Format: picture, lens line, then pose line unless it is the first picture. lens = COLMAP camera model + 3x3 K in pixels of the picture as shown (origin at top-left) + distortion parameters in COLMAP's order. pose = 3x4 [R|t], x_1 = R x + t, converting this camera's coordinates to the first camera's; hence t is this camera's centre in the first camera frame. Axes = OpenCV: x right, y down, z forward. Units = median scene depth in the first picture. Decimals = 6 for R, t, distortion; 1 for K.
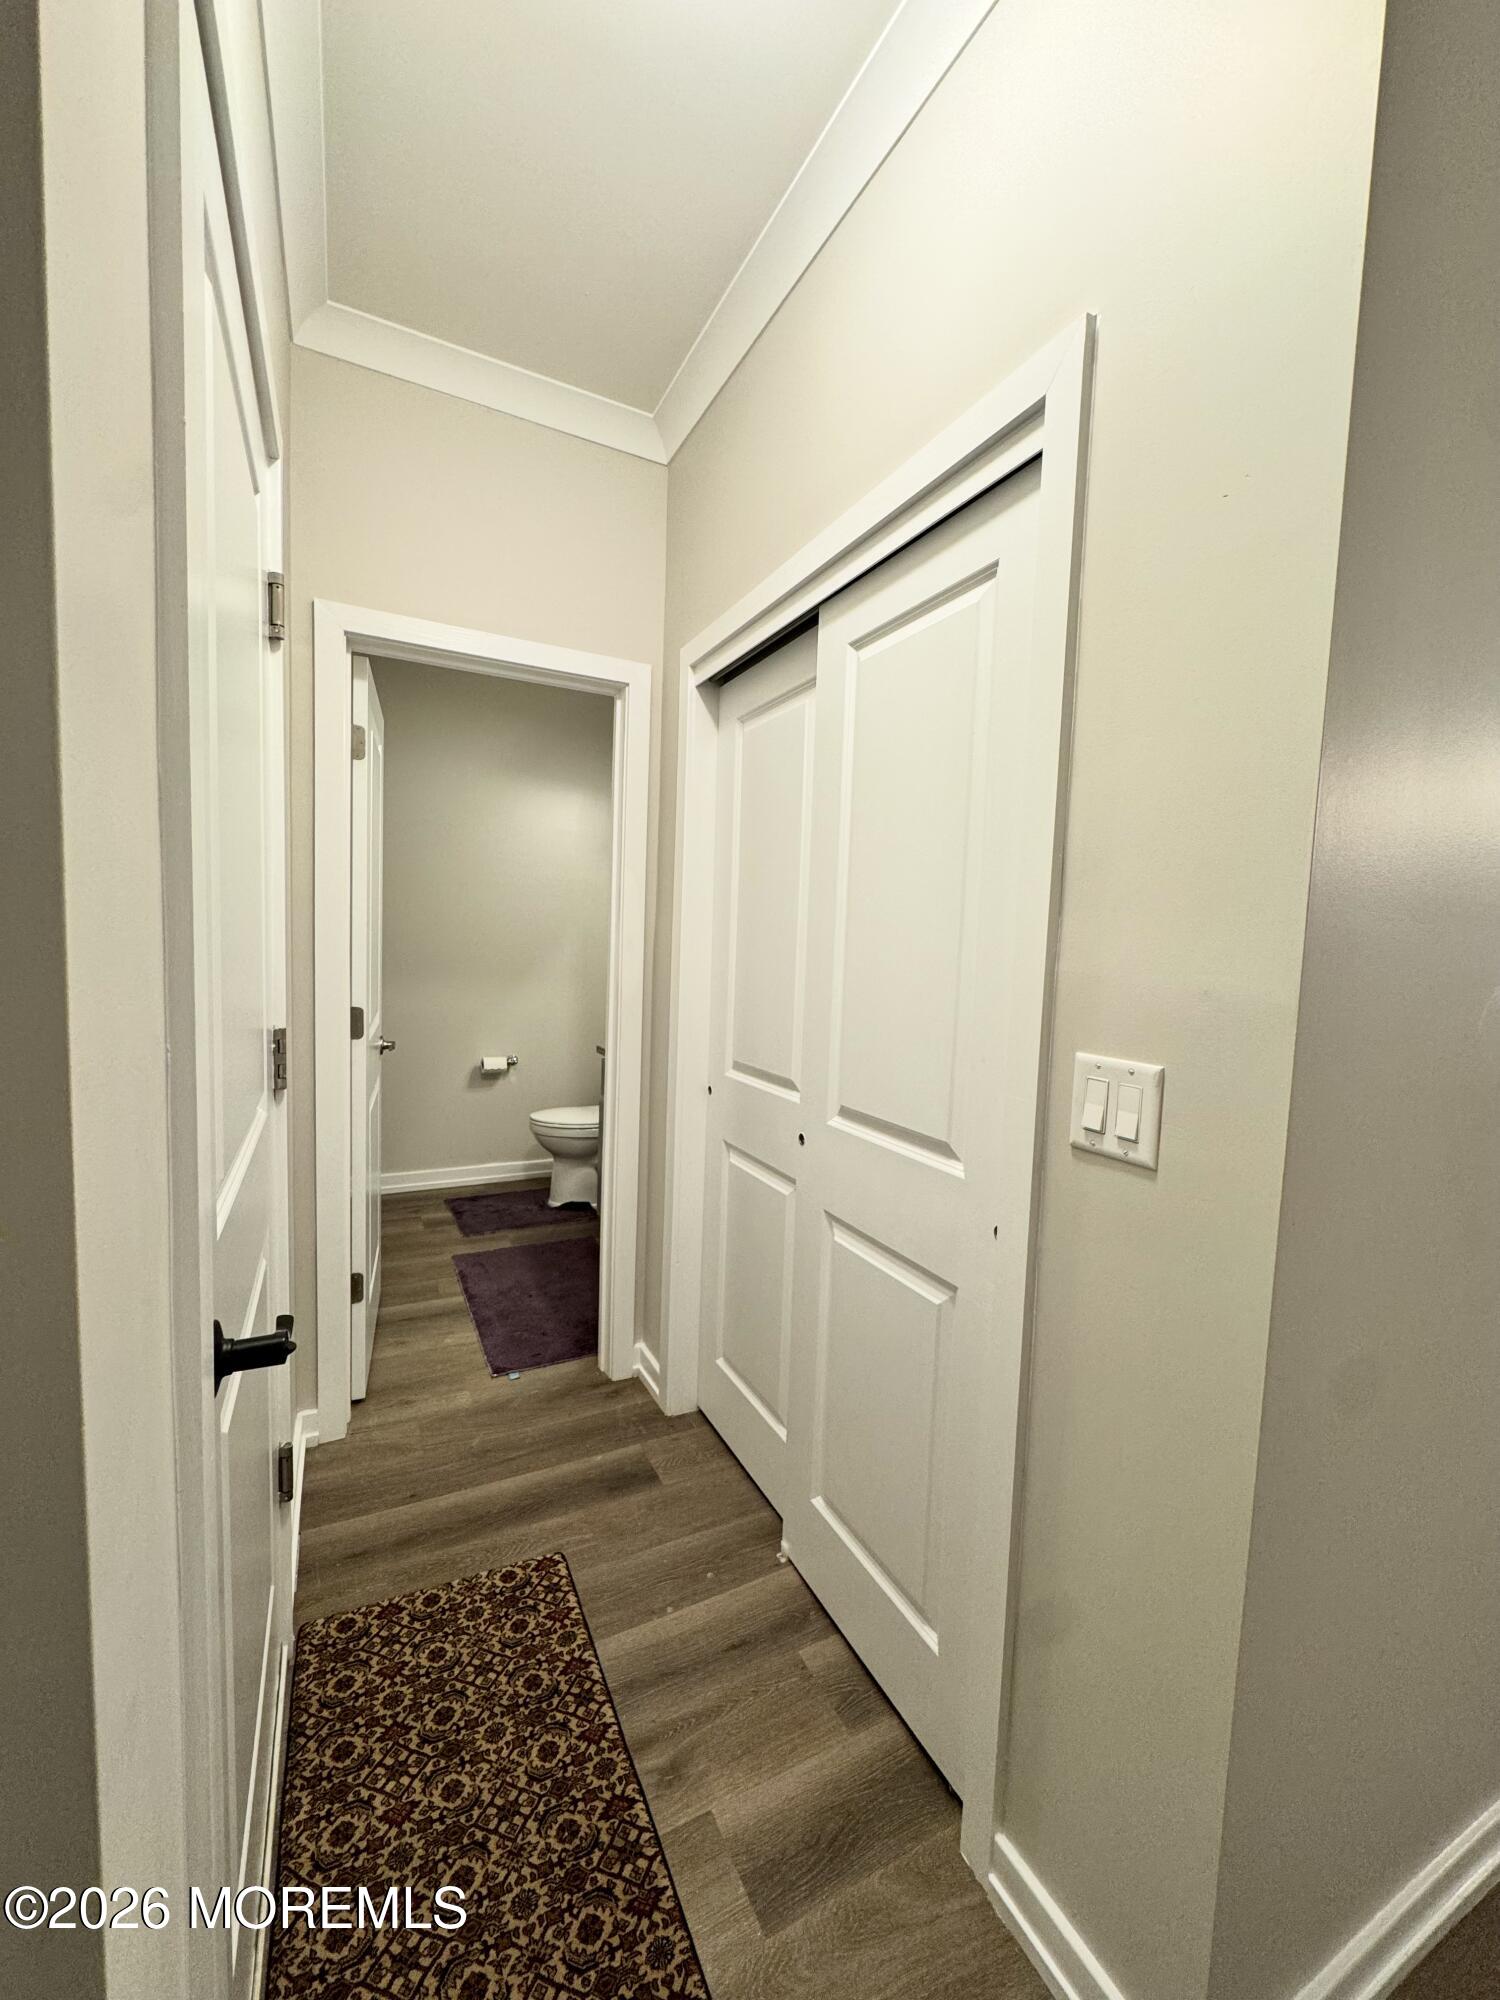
lens RADIAL K [[801.4, 0, 751.0], [0, 801.4, 1004.0], [0, 0, 1]] dist [0.000407, -0.000234]
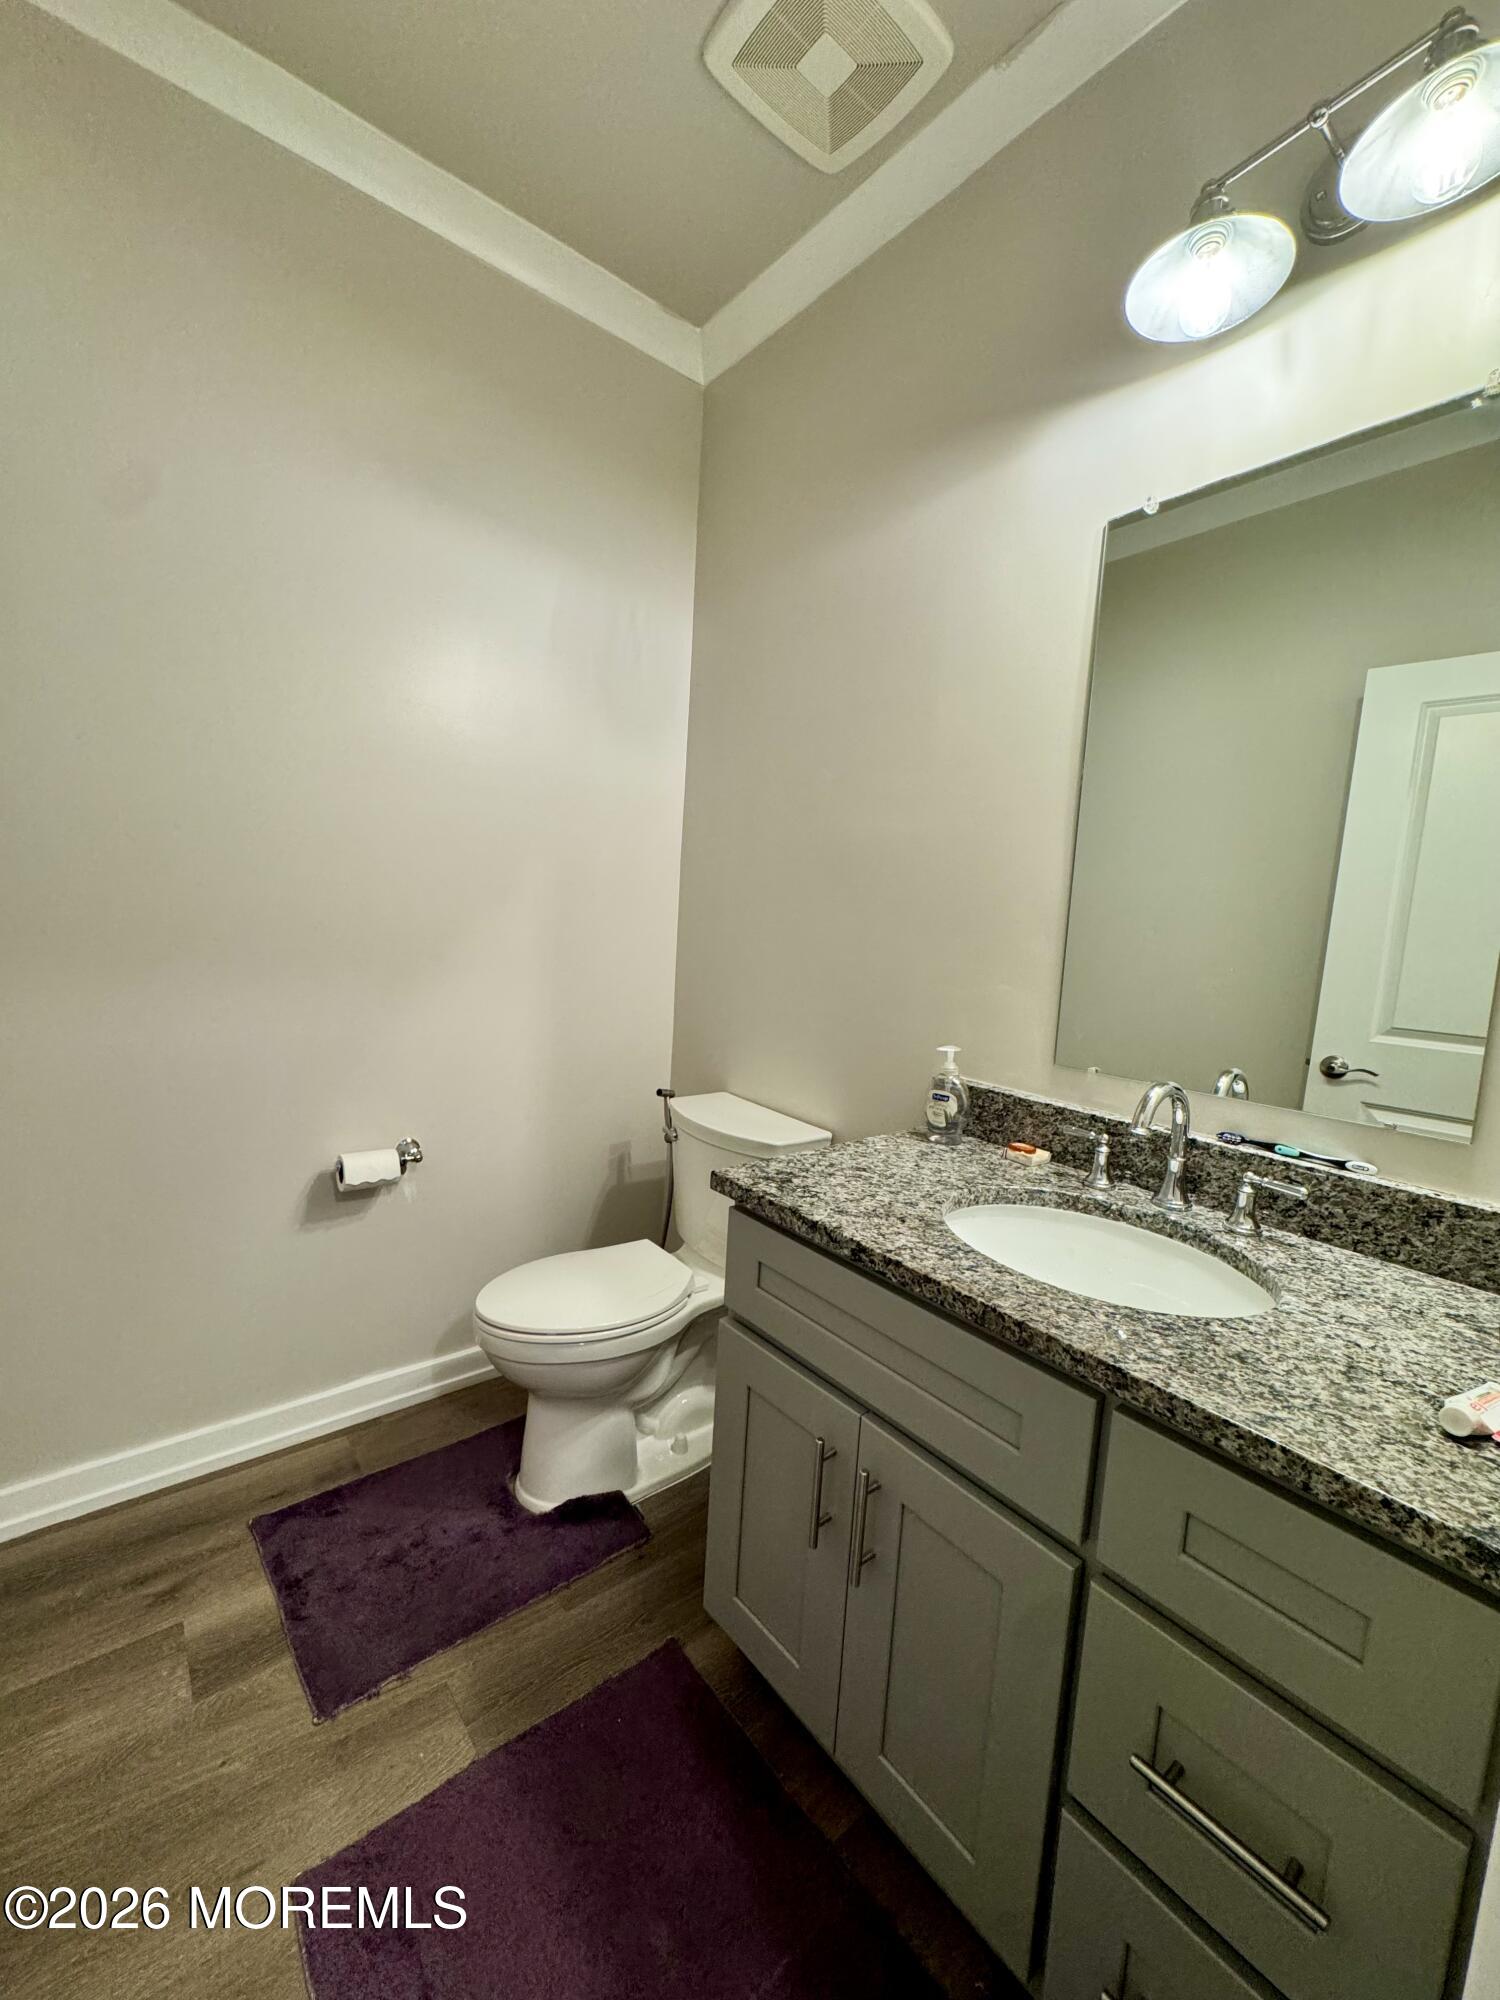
lens RADIAL K [[801.4, 0, 754.8], [0, 801.4, 999.3], [0, 0, 1]] dist [0.000407, -0.000234]
pose [[0.977646, -0.006982, 0.210141, -0.223265], [-0.003104, 0.998860, 0.047627, -0.041826], [-0.210234, -0.047215, 0.976510, 0.580285]]
